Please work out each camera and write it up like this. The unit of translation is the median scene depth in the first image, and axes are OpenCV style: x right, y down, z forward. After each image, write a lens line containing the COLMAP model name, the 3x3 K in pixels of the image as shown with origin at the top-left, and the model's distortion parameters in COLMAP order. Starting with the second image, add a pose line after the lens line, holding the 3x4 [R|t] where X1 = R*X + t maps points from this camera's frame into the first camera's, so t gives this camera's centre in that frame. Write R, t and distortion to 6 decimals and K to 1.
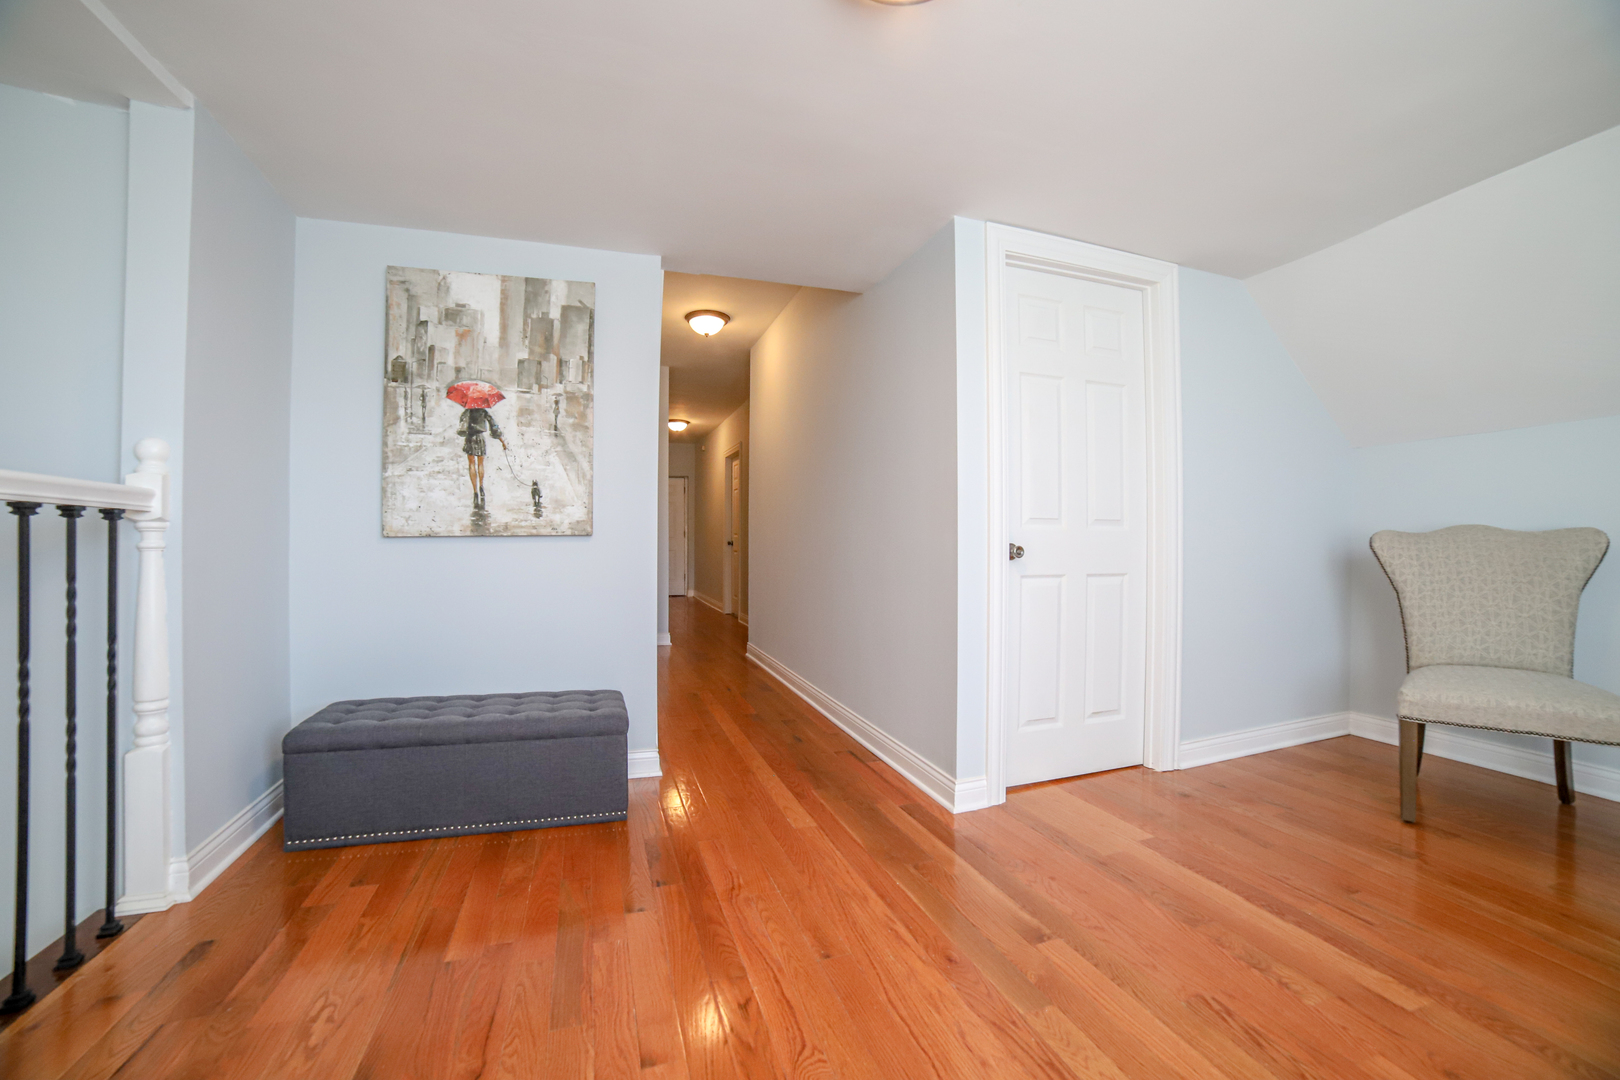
lens RADIAL K [[655.3, 0, 807.7], [0, 655.3, 540.2], [0, 0, 1]] dist [-0.105100, 0.035046]
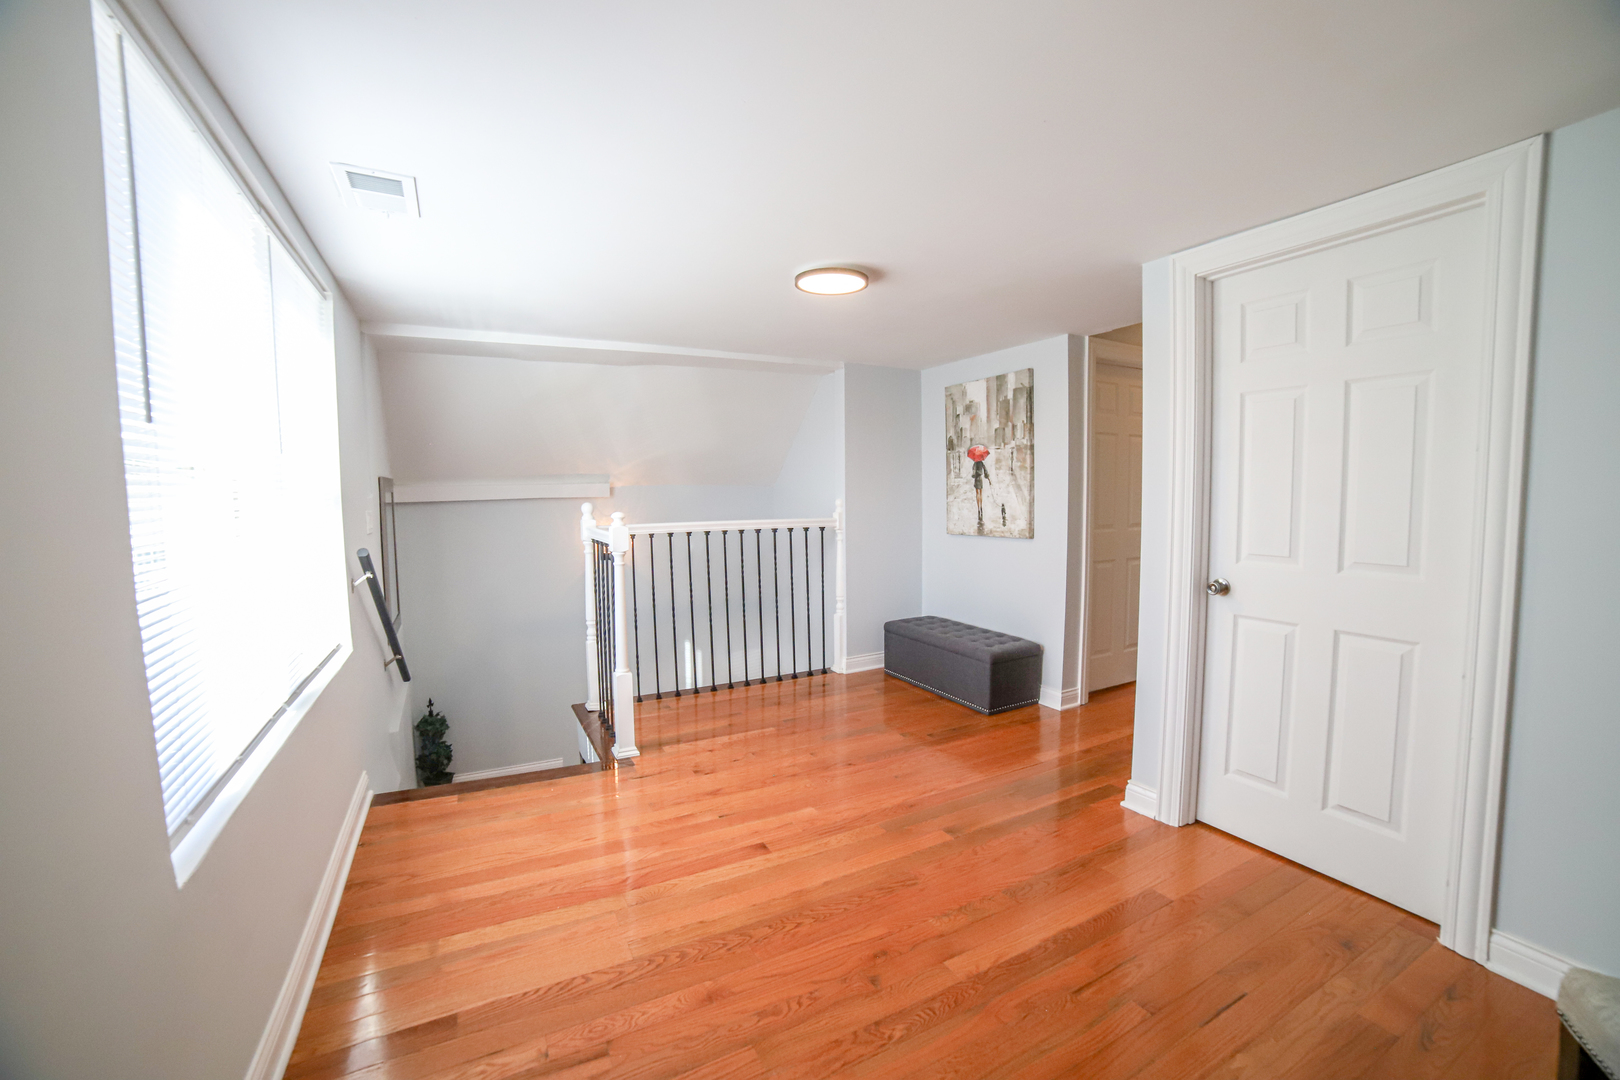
lens RADIAL K [[655.3, 0, 807.7], [0, 655.3, 540.2], [0, 0, 1]] dist [-0.105100, 0.035046]
pose [[0.168101, 0.070387, -0.983254, 1.134842], [0.016347, 0.997111, 0.074174, -0.132861], [0.985634, -0.028542, 0.166465, 0.250838]]
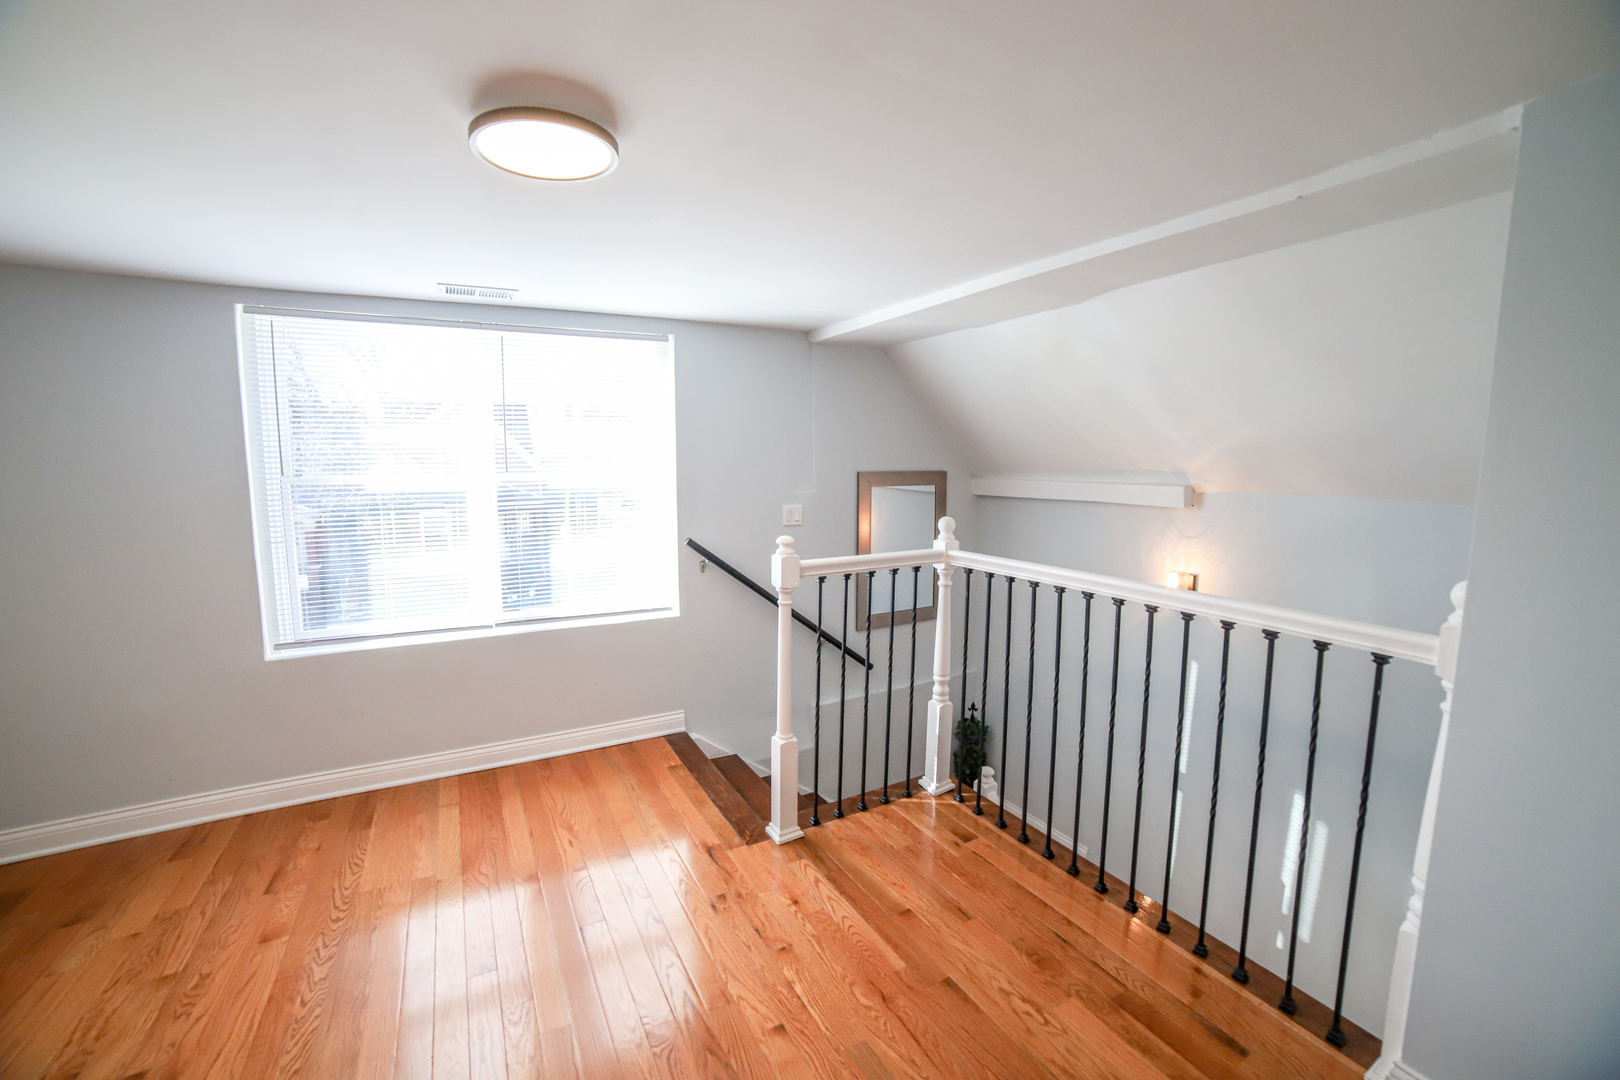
lens RADIAL K [[676.2, 0, 811.1], [0, 676.2, 536.9], [0, 0, 1]] dist [-0.108508, 0.036092]
pose [[-0.981752, 0.012079, -0.189782, -0.029432], [-0.010239, 0.993175, 0.116180, -0.210125], [0.189890, 0.116003, -0.974928, 1.084656]]
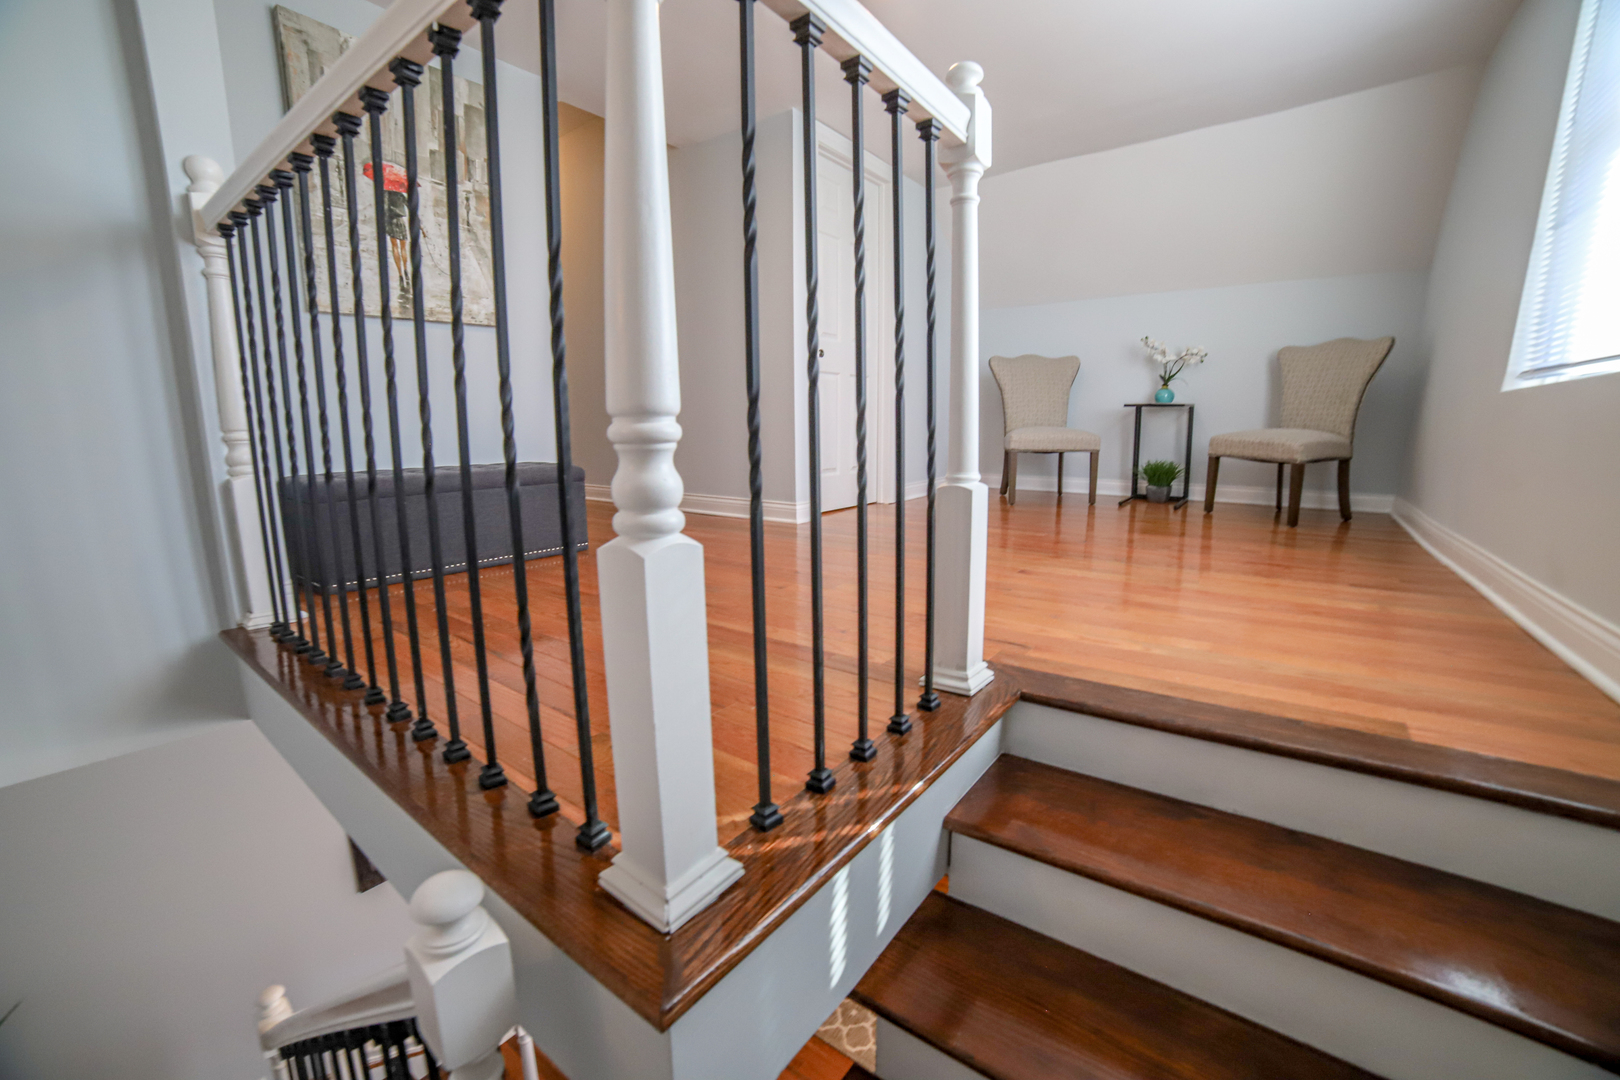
lens RADIAL K [[655.3, 0, 807.7], [0, 655.3, 540.2], [0, 0, 1]] dist [-0.105100, 0.035046]
pose [[0.826332, -0.105053, 0.553298, -0.579819], [0.006037, 0.984044, 0.177822, 0.175369], [-0.563150, -0.143600, 0.813782, -0.269691]]
